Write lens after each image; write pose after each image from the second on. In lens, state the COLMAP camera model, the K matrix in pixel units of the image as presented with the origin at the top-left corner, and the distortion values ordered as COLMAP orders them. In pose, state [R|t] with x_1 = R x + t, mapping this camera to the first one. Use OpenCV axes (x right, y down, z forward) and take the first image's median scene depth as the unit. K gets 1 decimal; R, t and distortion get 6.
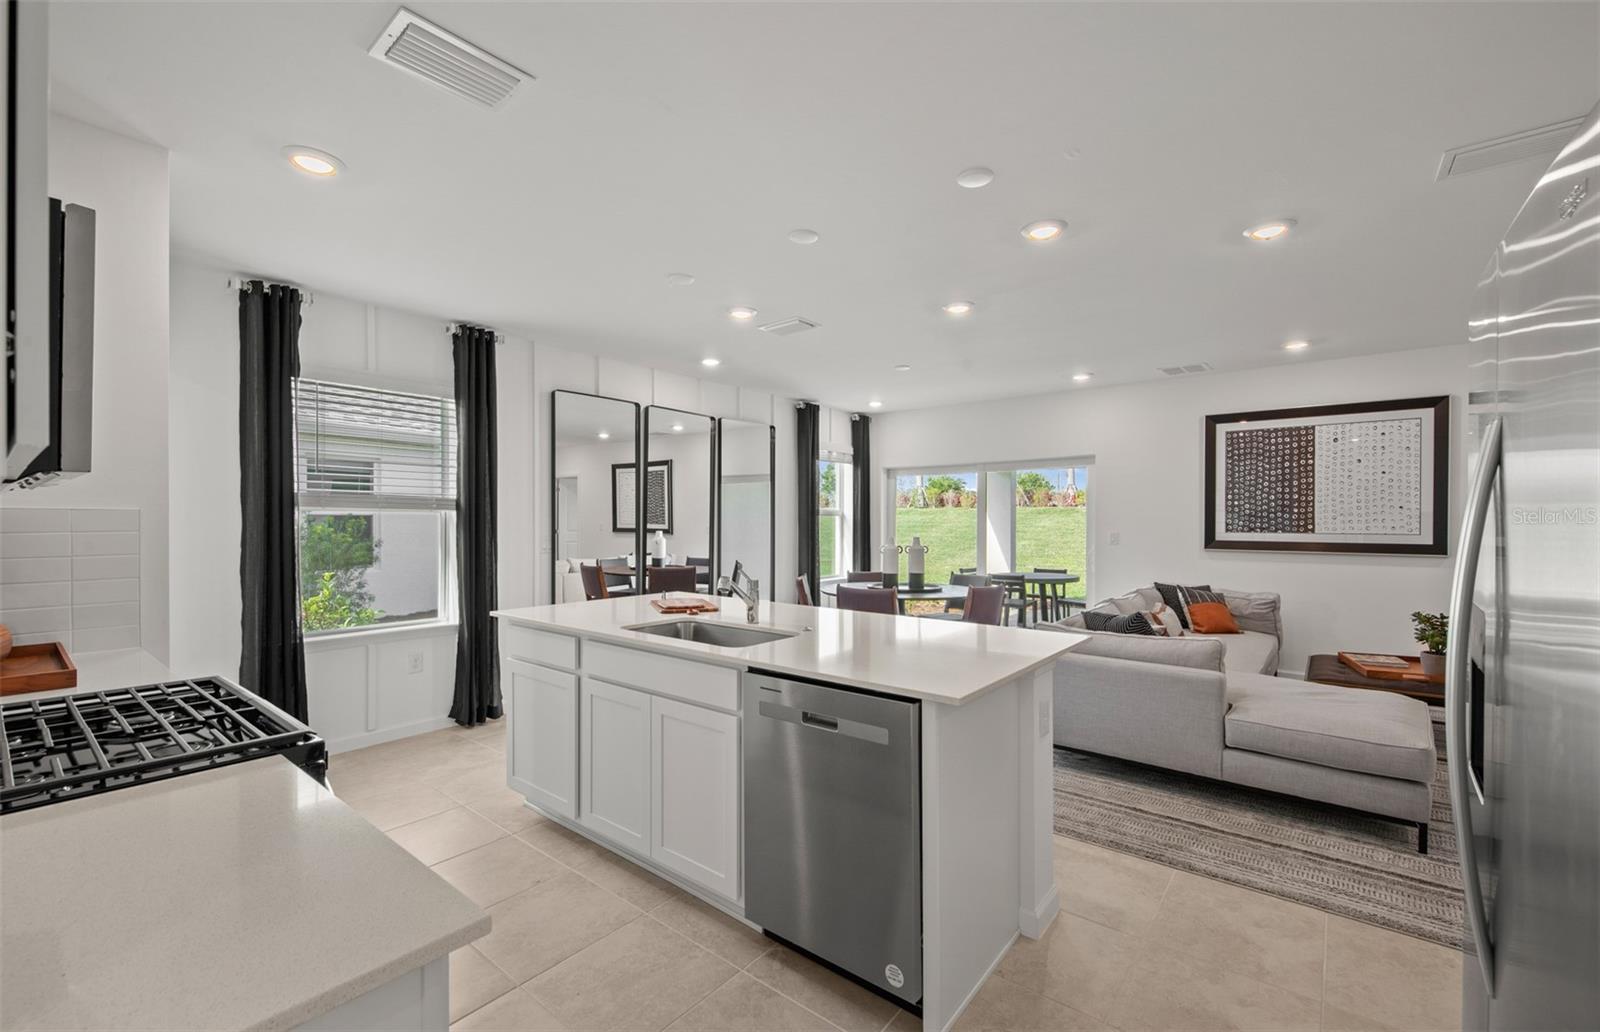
lens RADIAL K [[659.3, 0, 844.2], [0, 659.3, 522.2], [0, 0, 1]] dist [0.002505, -0.000420]
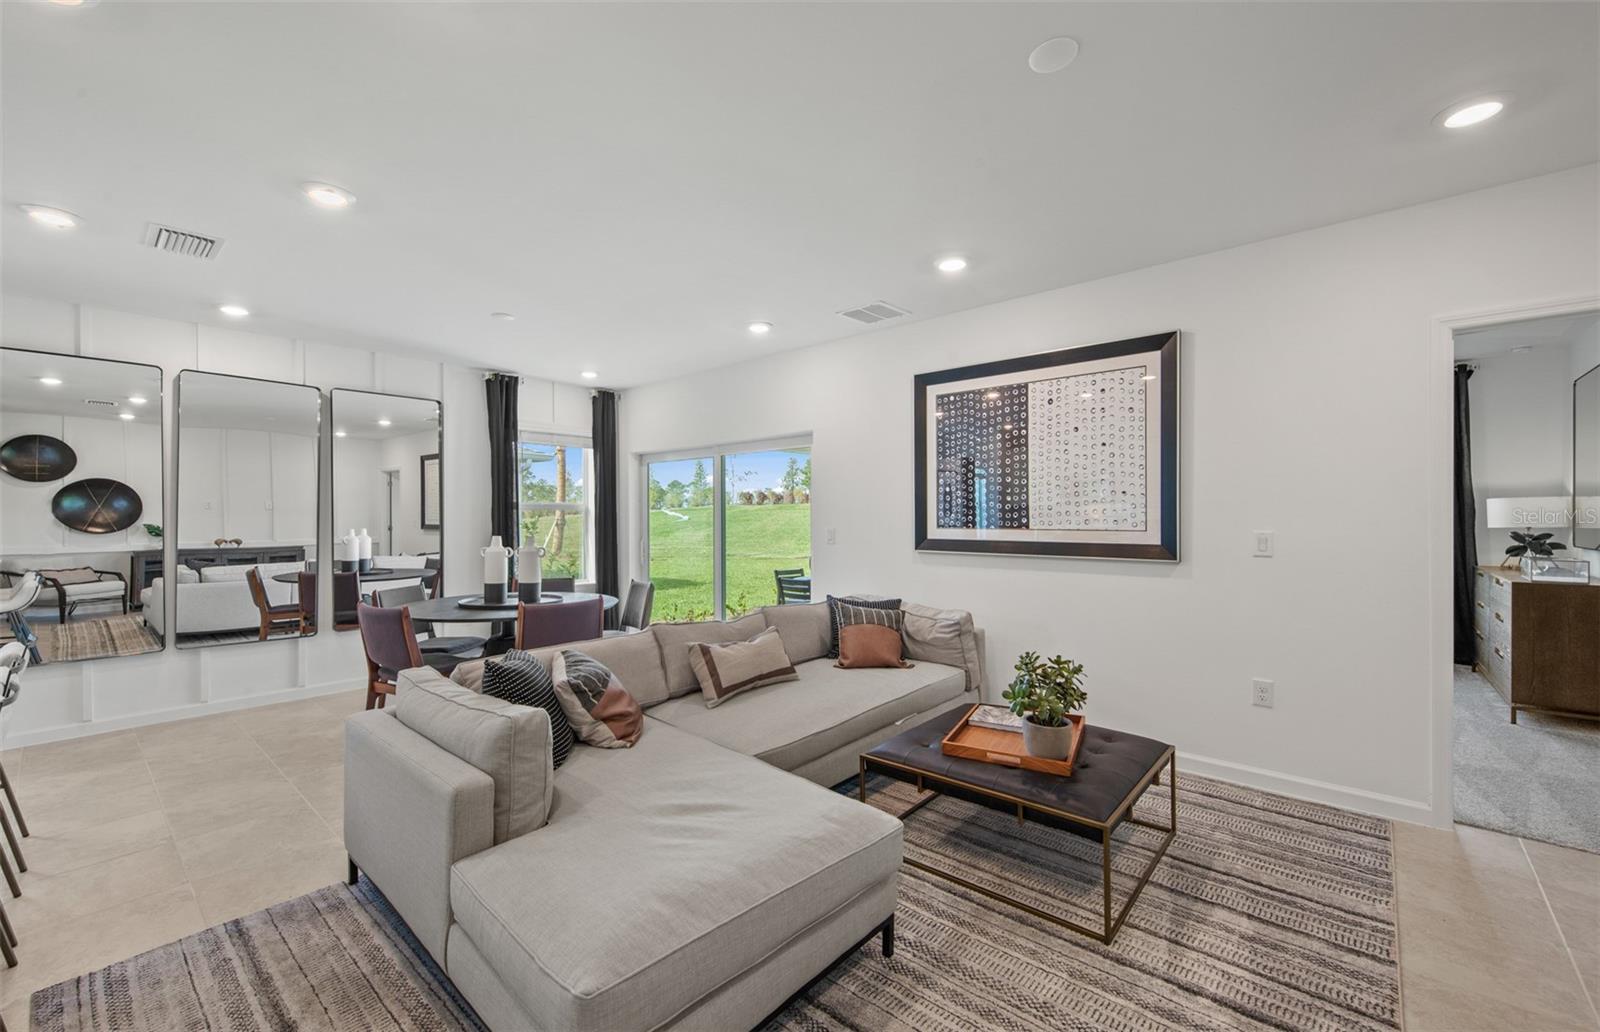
lens RADIAL K [[659.3, 0, 800.1], [0, 659.3, 515.5], [0, 0, 1]] dist [0.002505, -0.000420]
pose [[0.998573, -0.003711, -0.053283, 0.491892], [0.003506, 0.999986, -0.003952, 0.003324], [0.053297, 0.003760, 0.998572, 0.251452]]
